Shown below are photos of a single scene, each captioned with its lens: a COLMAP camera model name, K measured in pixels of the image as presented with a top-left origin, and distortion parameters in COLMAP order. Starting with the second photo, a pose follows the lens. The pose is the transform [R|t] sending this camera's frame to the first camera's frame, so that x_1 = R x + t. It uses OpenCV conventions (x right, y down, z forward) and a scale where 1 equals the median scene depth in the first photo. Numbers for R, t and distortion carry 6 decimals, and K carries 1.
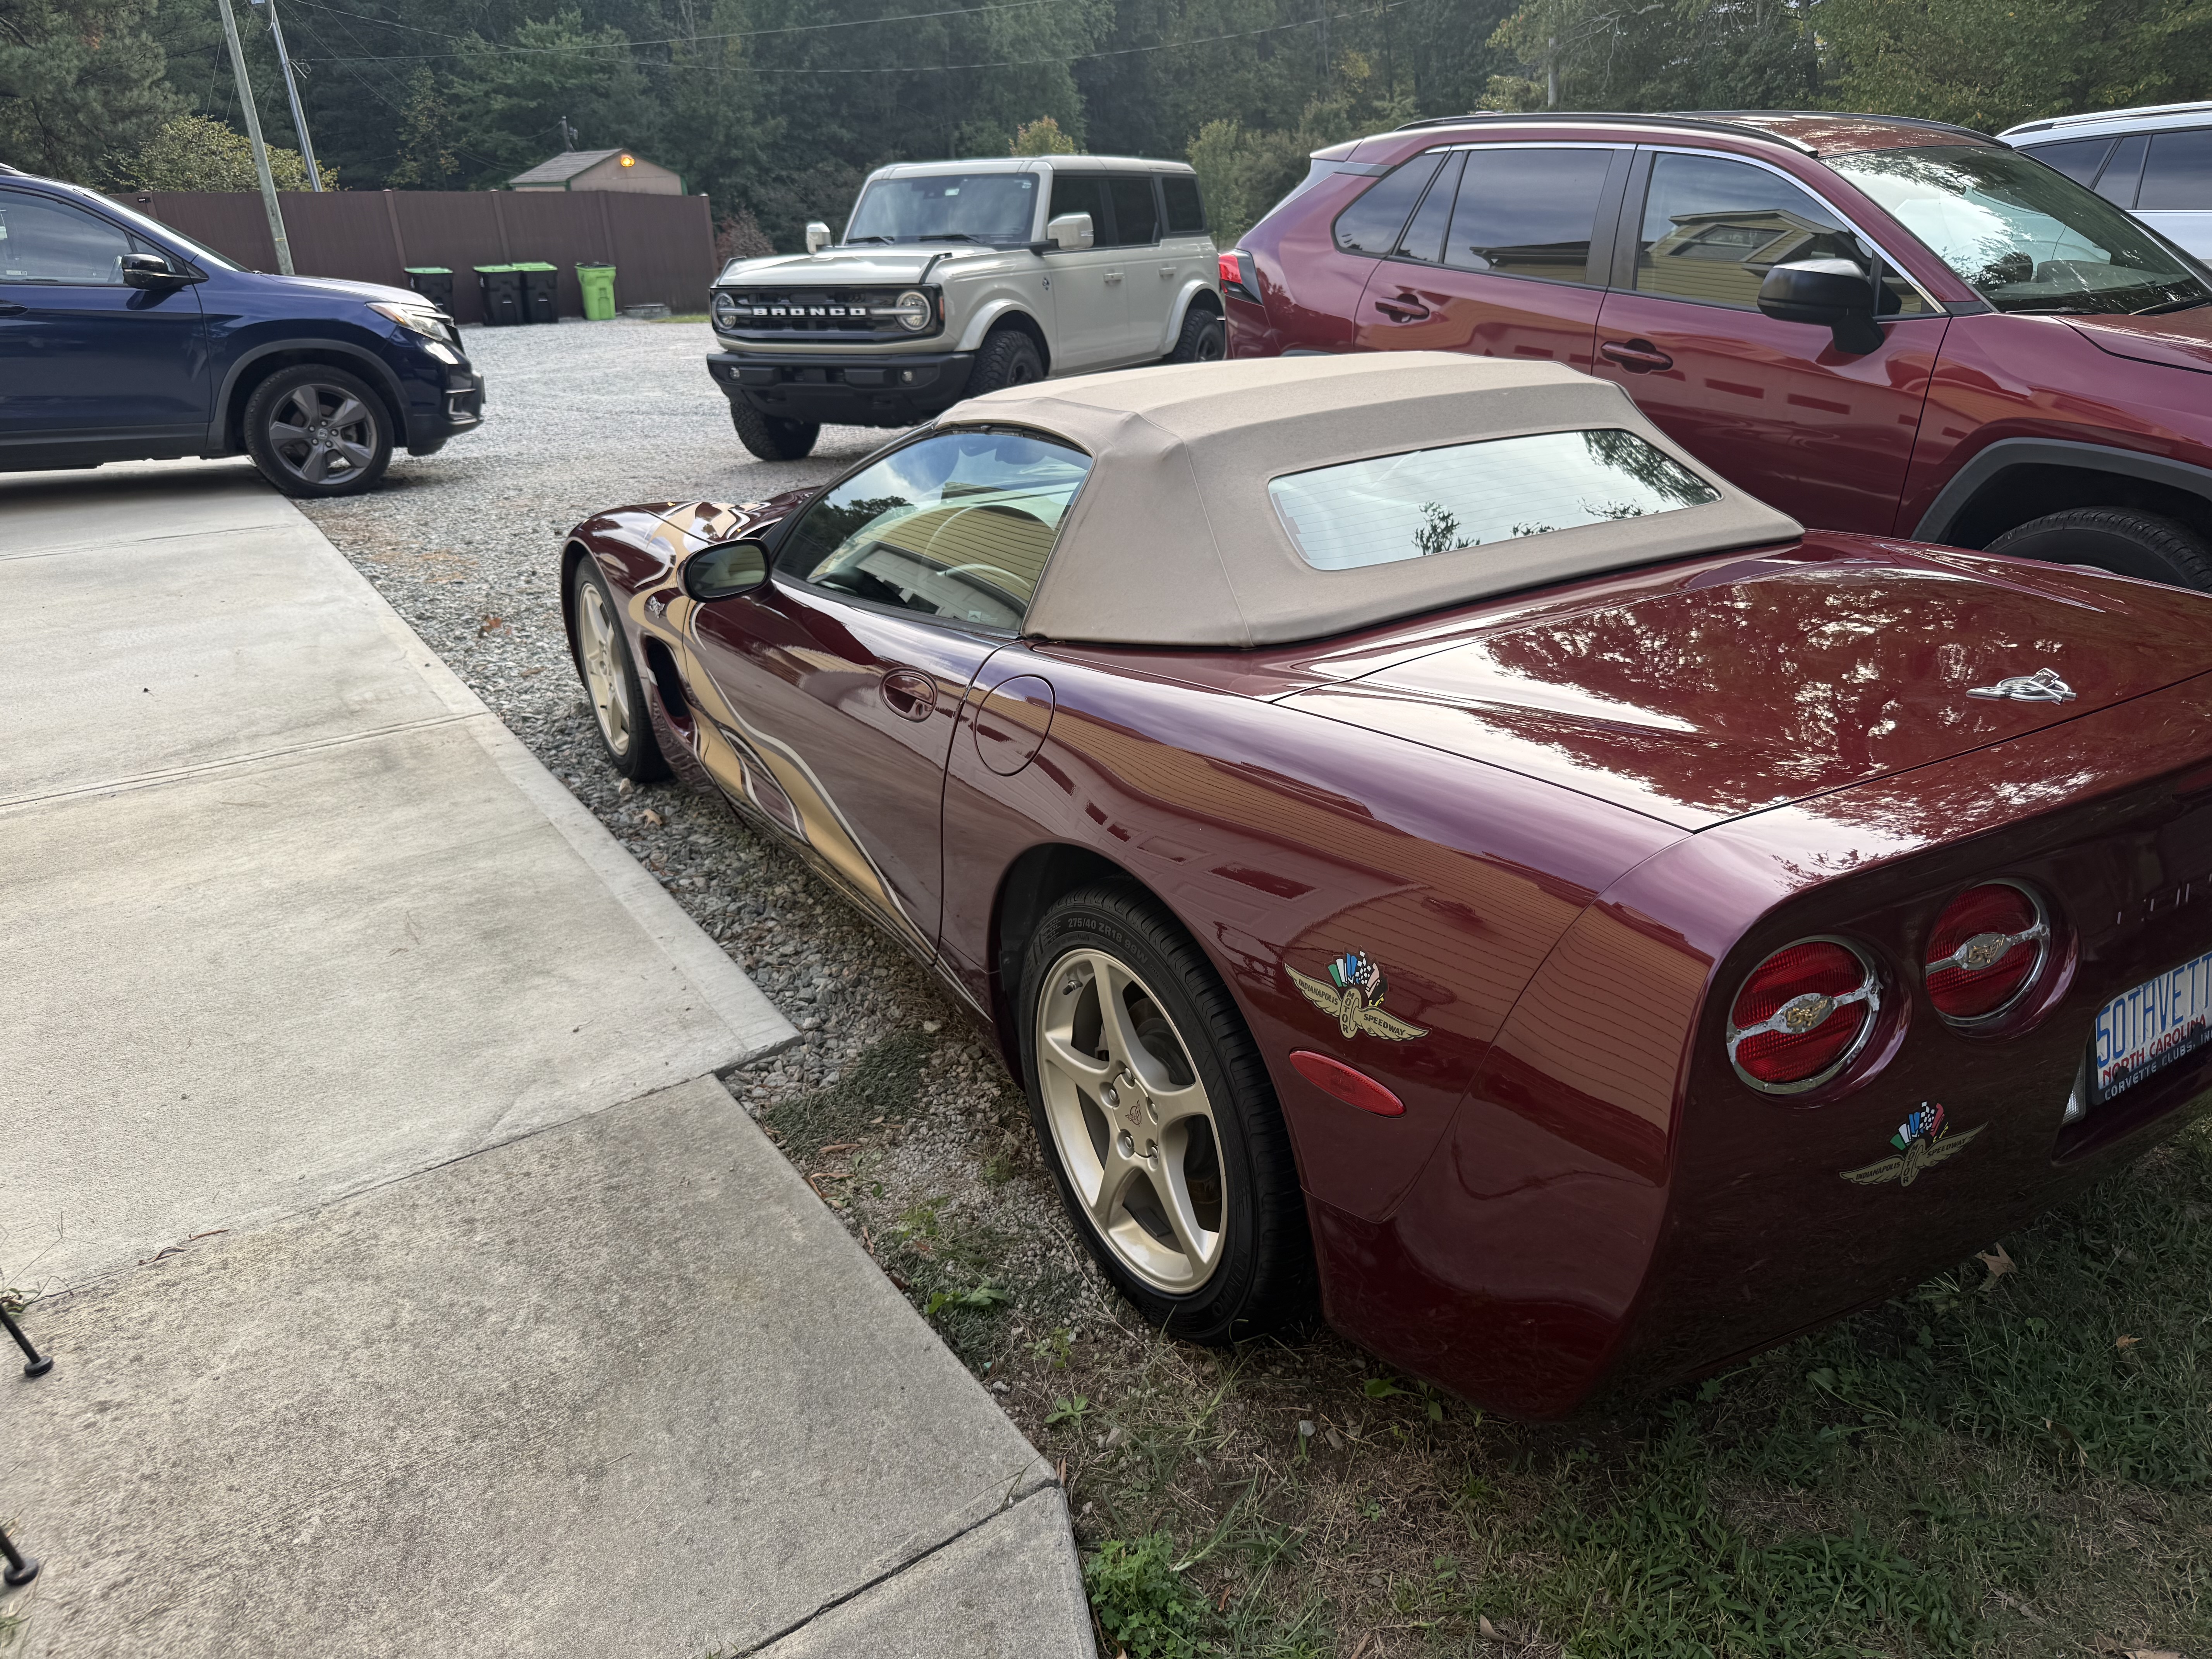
lens RADIAL K [[1534.1, 0, 1106.0], [0, 1534.1, 829.5], [0, 0, 1]] dist [-0.021590, -0.001895]
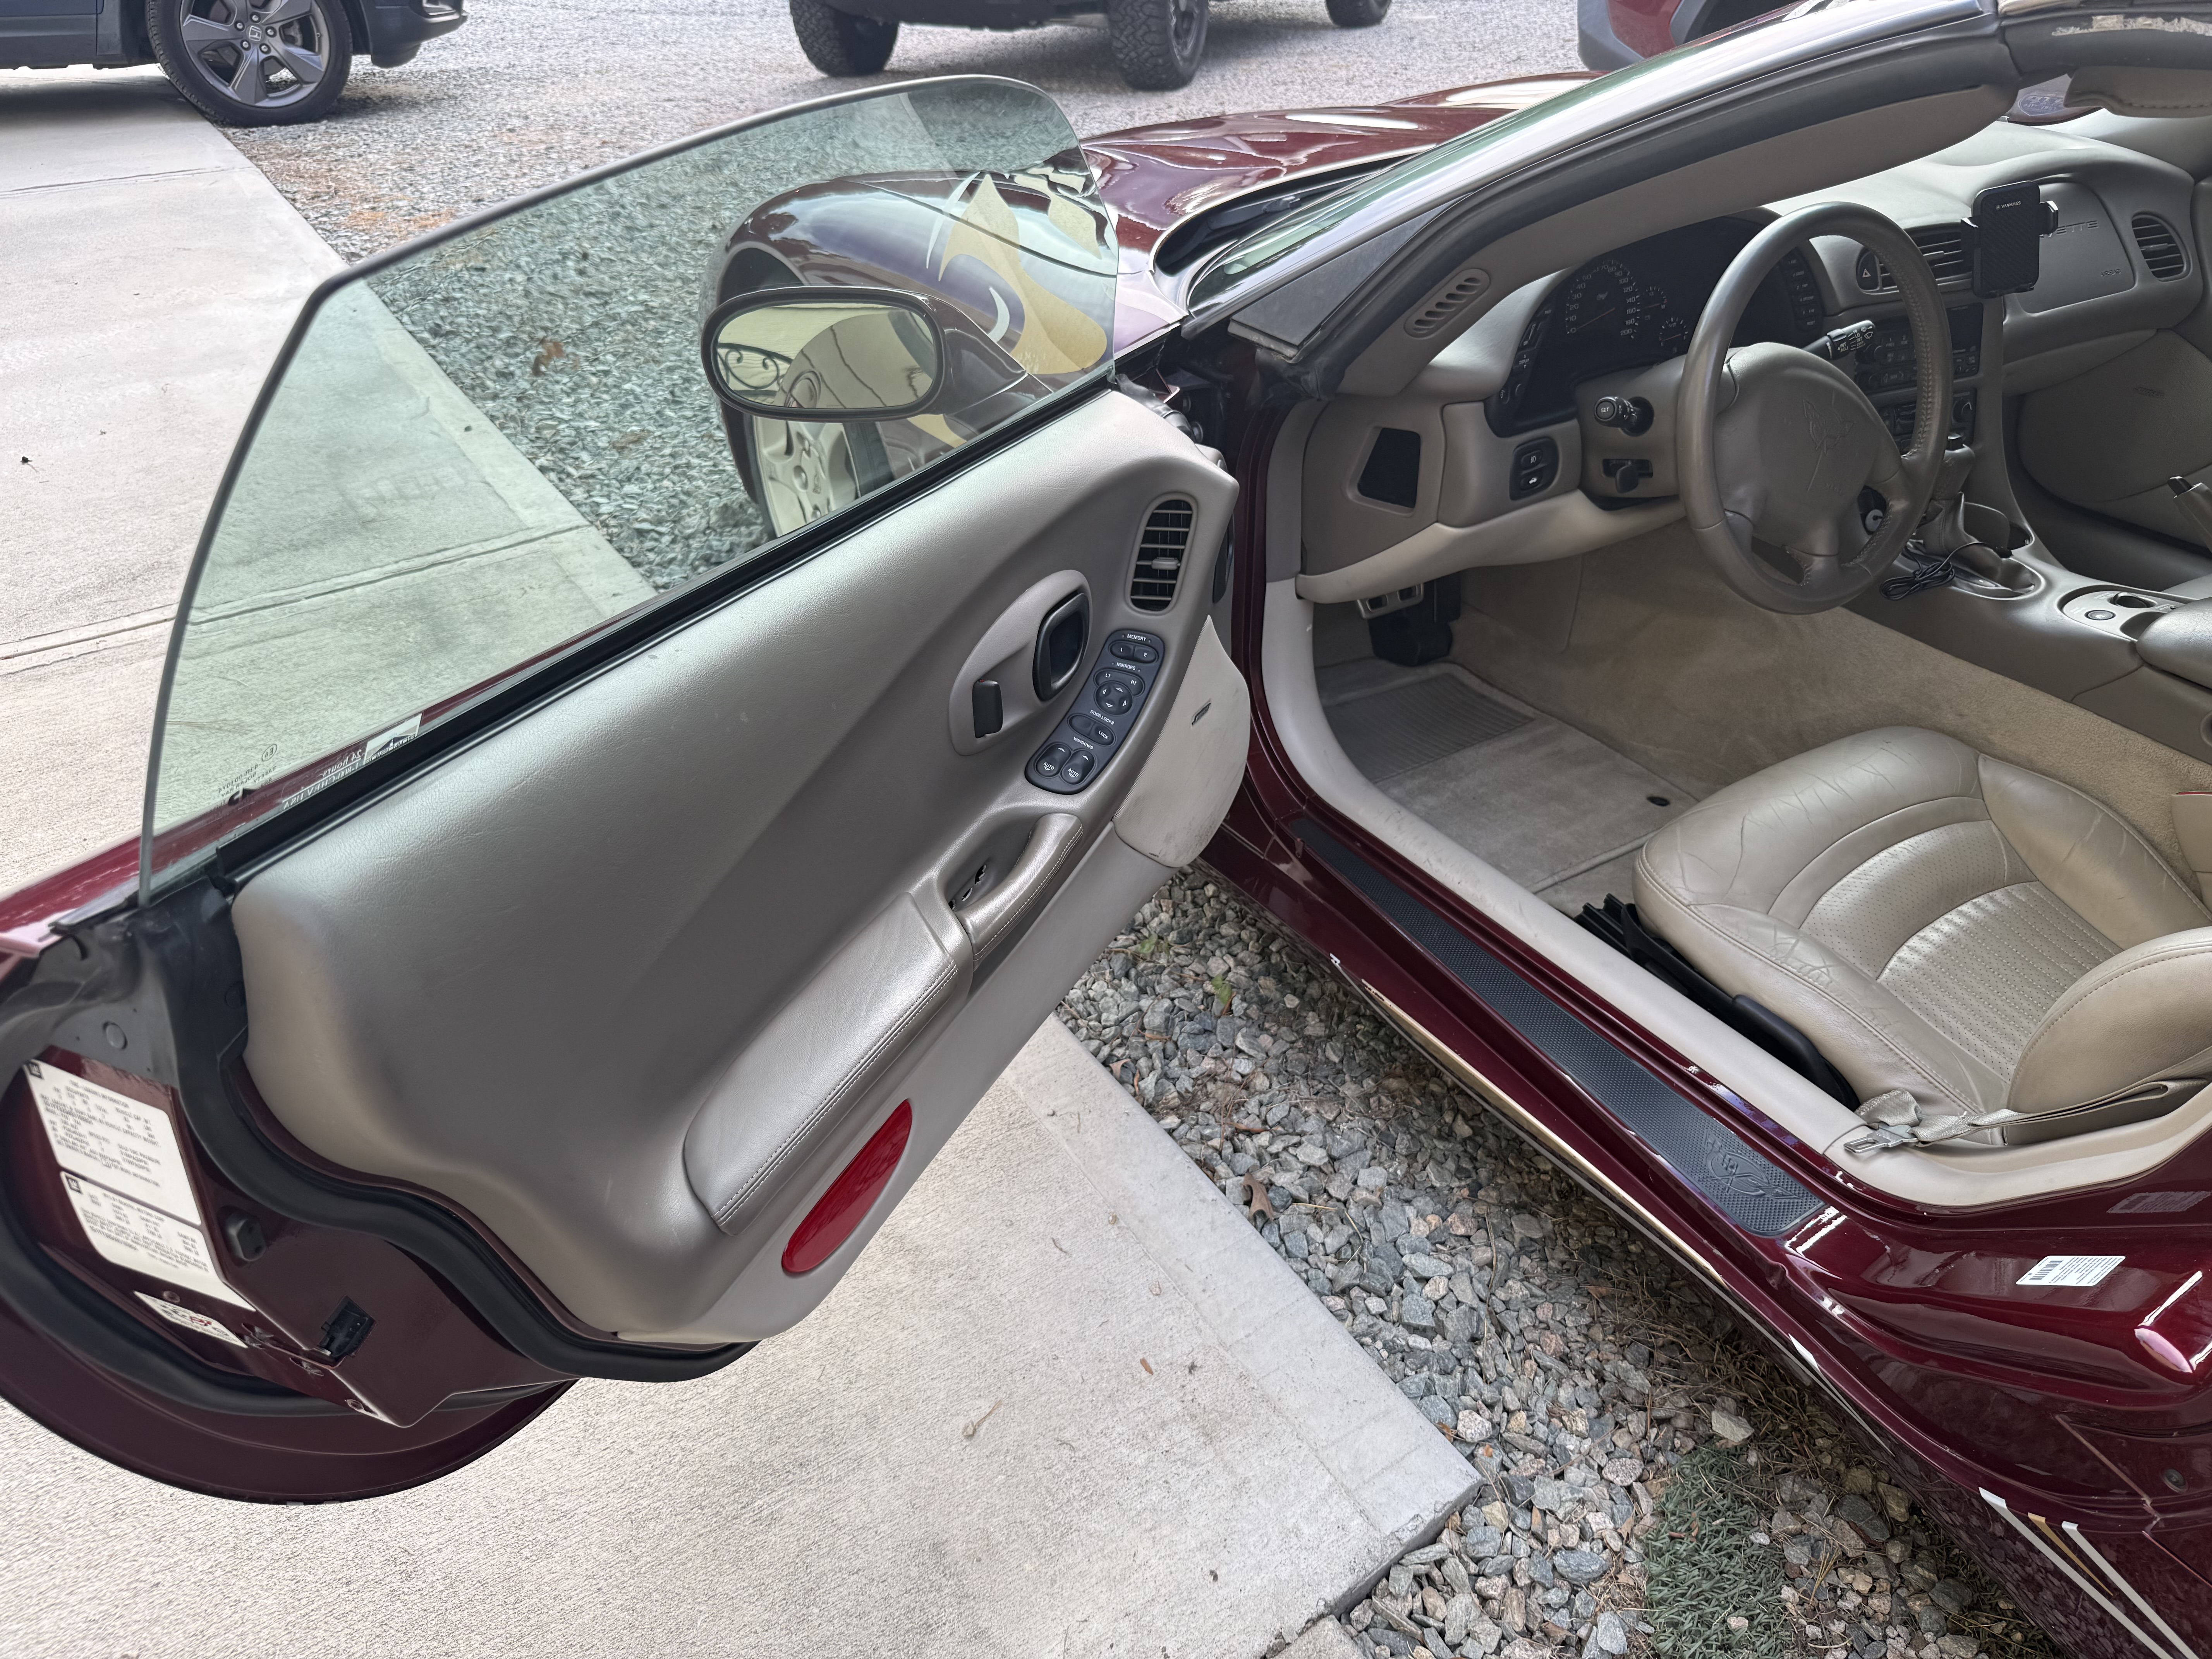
lens RADIAL K [[1566.5, 0, 1032.1], [0, 1566.5, 795.9], [0, 0, 1]] dist [0.002951, -0.000049]
pose [[0.999366, 0.018218, -0.030575, -0.109236], [-0.011867, 0.980462, 0.196349, -0.051907], [0.033555, -0.195861, 0.980057, 0.197035]]
